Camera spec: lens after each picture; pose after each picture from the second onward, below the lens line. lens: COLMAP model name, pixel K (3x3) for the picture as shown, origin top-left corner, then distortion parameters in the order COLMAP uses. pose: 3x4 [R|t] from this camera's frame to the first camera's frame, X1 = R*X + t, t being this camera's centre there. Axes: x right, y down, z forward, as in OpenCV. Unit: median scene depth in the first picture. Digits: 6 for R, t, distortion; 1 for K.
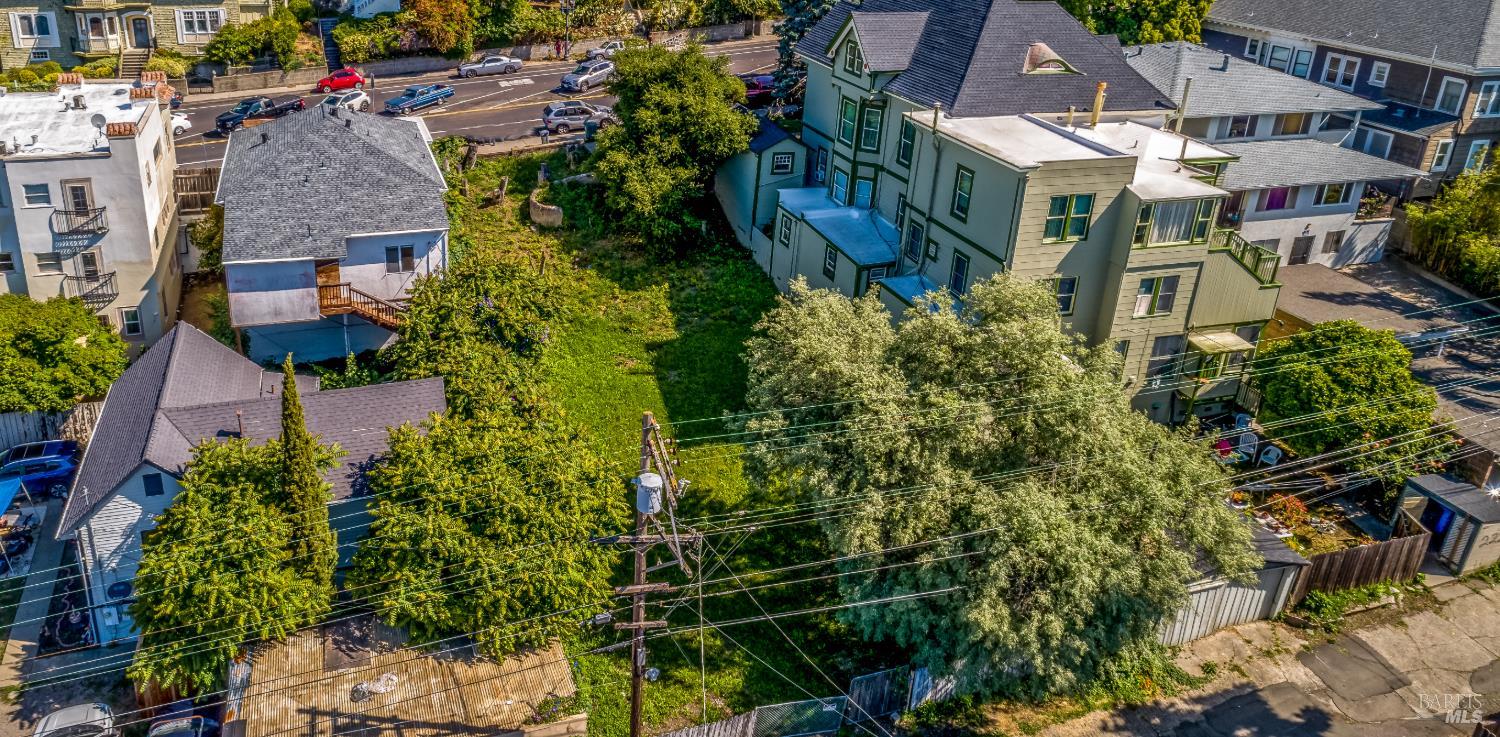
lens RADIAL K [[1065.9, 0, 650.2], [0, 1065.9, 275.5], [0, 0, 1]] dist [-0.014226, 0.009262]
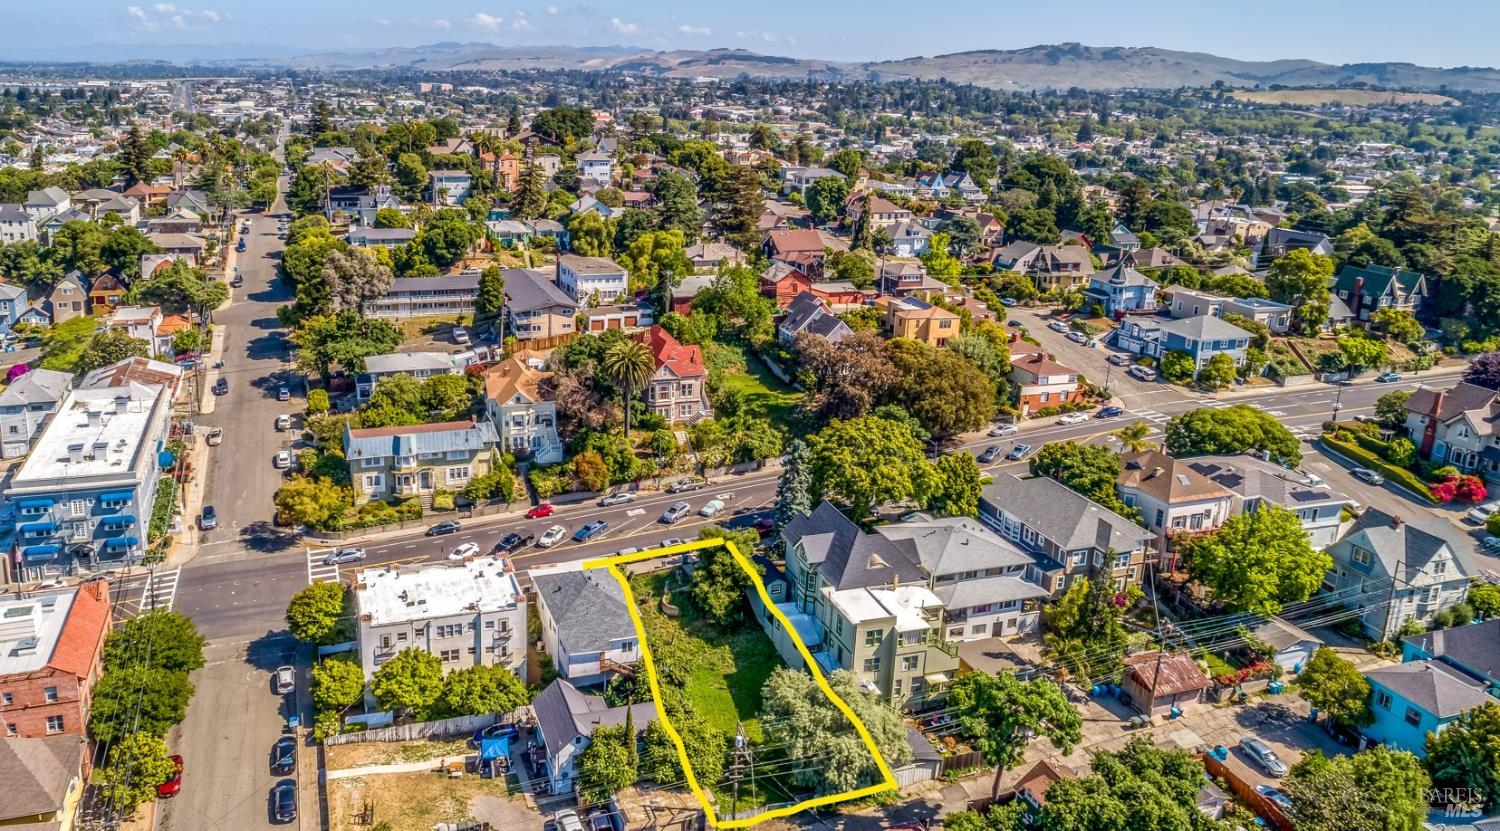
lens RADIAL K [[1263.2, 0, 676.4], [0, 1263.2, 298.6], [0, 0, 1]] dist [-0.018025, -0.013605]
pose [[0.999606, -0.006210, 0.027370, -0.200140], [0.009669, 0.991712, -0.128113, -0.473483], [-0.026348, 0.128327, 0.991382, -2.198633]]
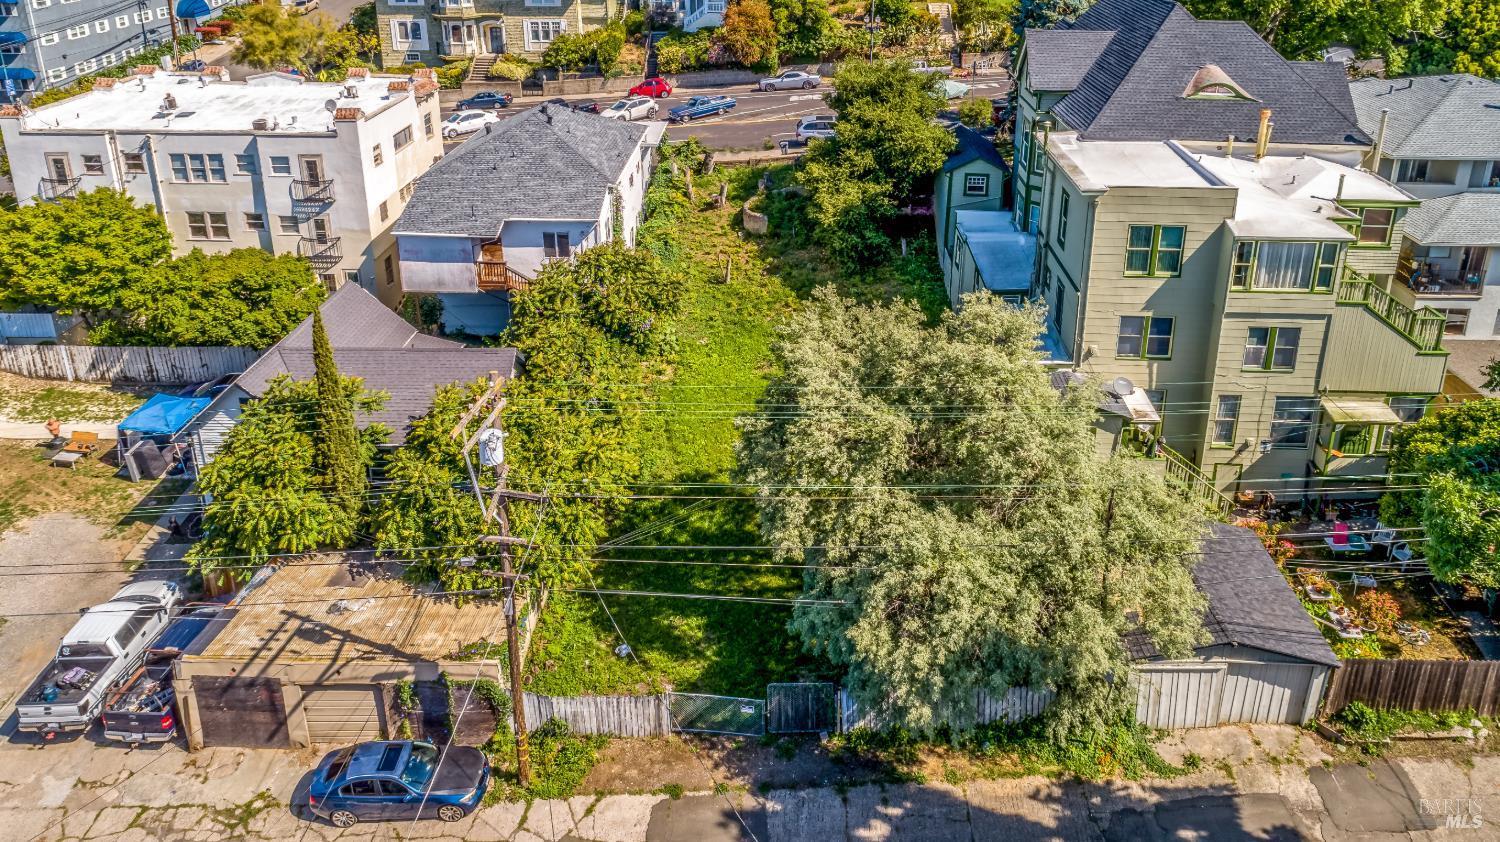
lens RADIAL K [[1104.3, 0, 807.7], [0, 1104.3, 265.5], [0, 0, 1]] dist [-0.007222, 0.007187]
pose [[0.953289, 0.083748, -0.290217, 0.344340], [-0.095730, 0.995033, -0.027313, 0.011603], [0.286488, 0.053819, 0.956571, 0.005574]]
